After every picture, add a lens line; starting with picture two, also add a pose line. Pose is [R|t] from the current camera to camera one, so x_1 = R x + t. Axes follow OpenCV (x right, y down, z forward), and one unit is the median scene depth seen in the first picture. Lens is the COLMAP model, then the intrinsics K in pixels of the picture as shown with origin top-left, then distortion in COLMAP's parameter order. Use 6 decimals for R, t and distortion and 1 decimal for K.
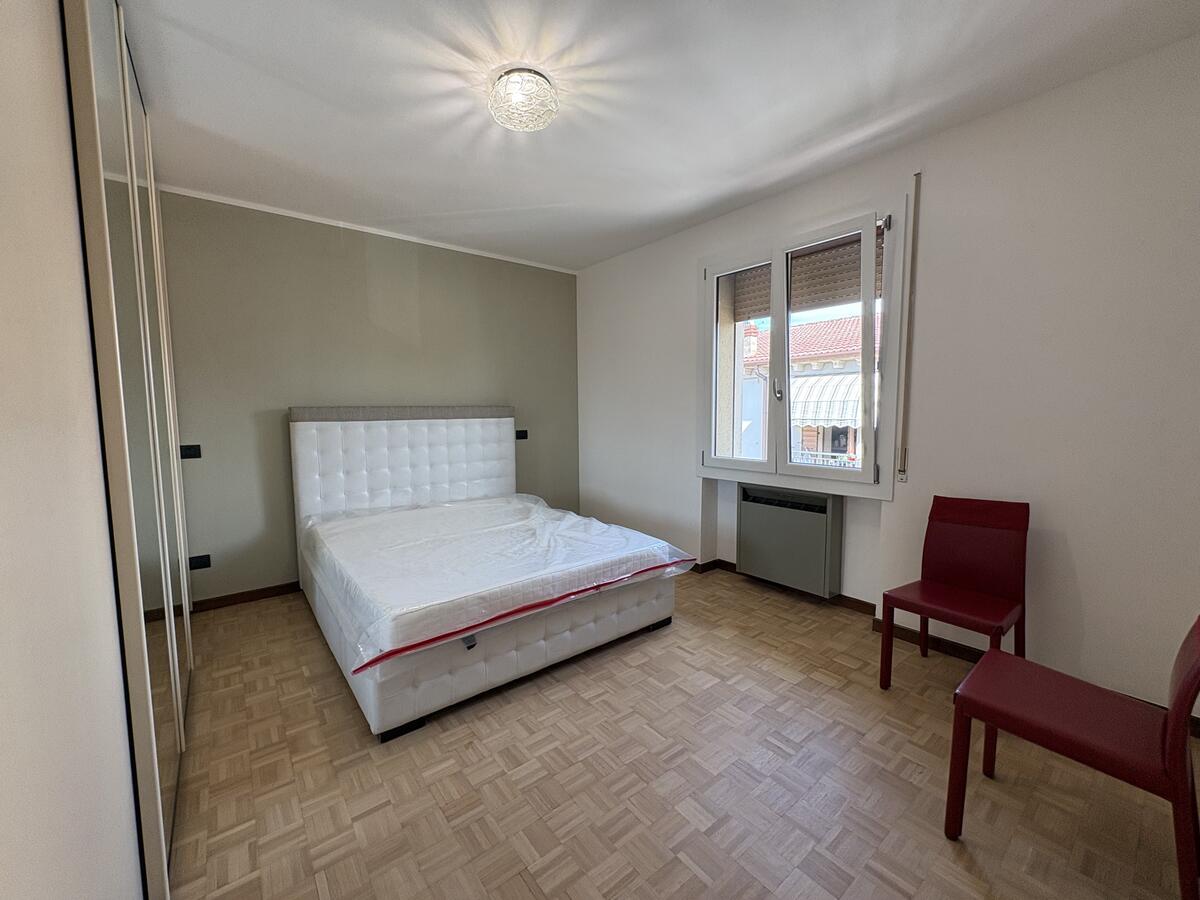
lens RADIAL K [[477.0, 0, 601.3], [0, 477.0, 452.0], [0, 0, 1]] dist [-0.000839, -0.000182]
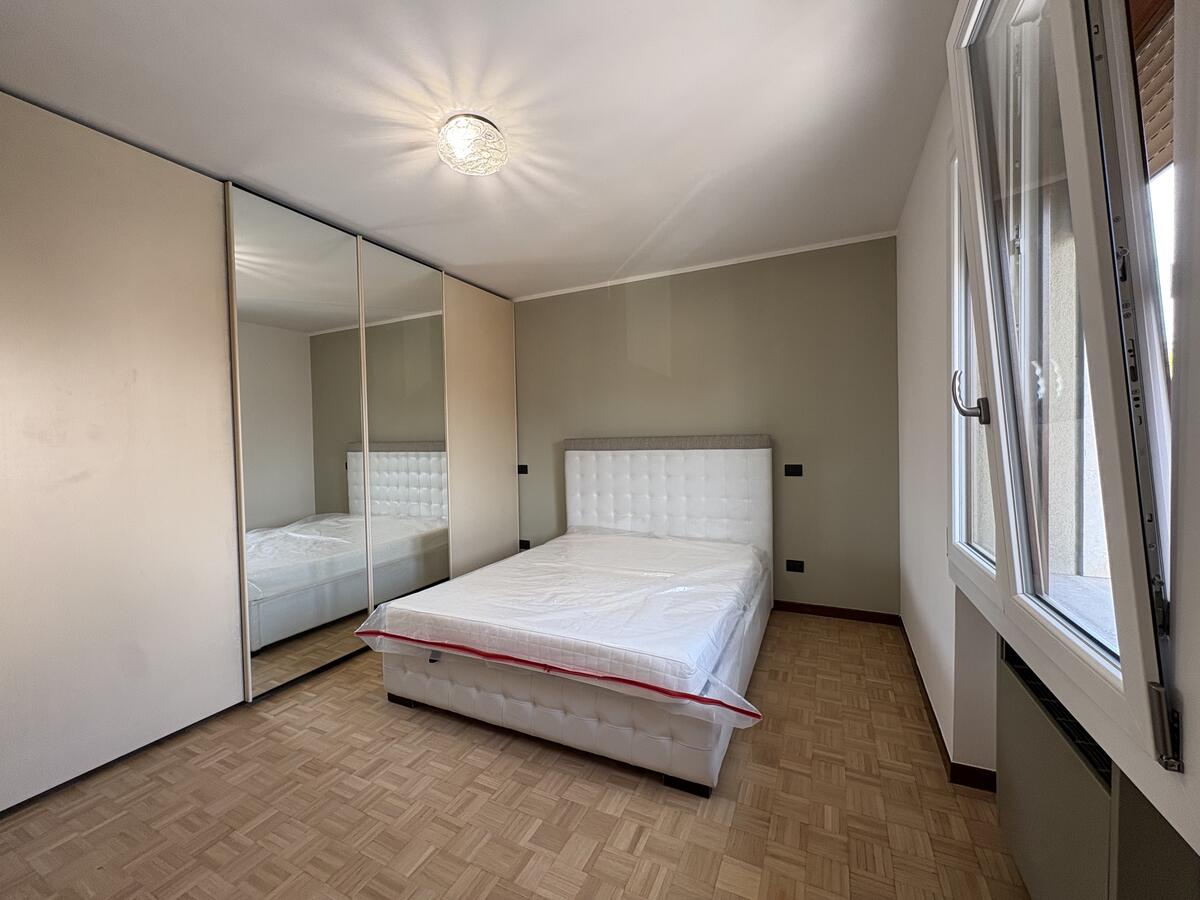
lens RADIAL K [[477.0, 0, 599.2], [0, 477.0, 452.2], [0, 0, 1]] dist [-0.000839, -0.000182]
pose [[0.436249, 0.026131, -0.899447, 0.642122], [-0.062835, 0.998023, -0.001481, -0.072716], [0.897630, 0.057163, 0.437028, 0.606560]]
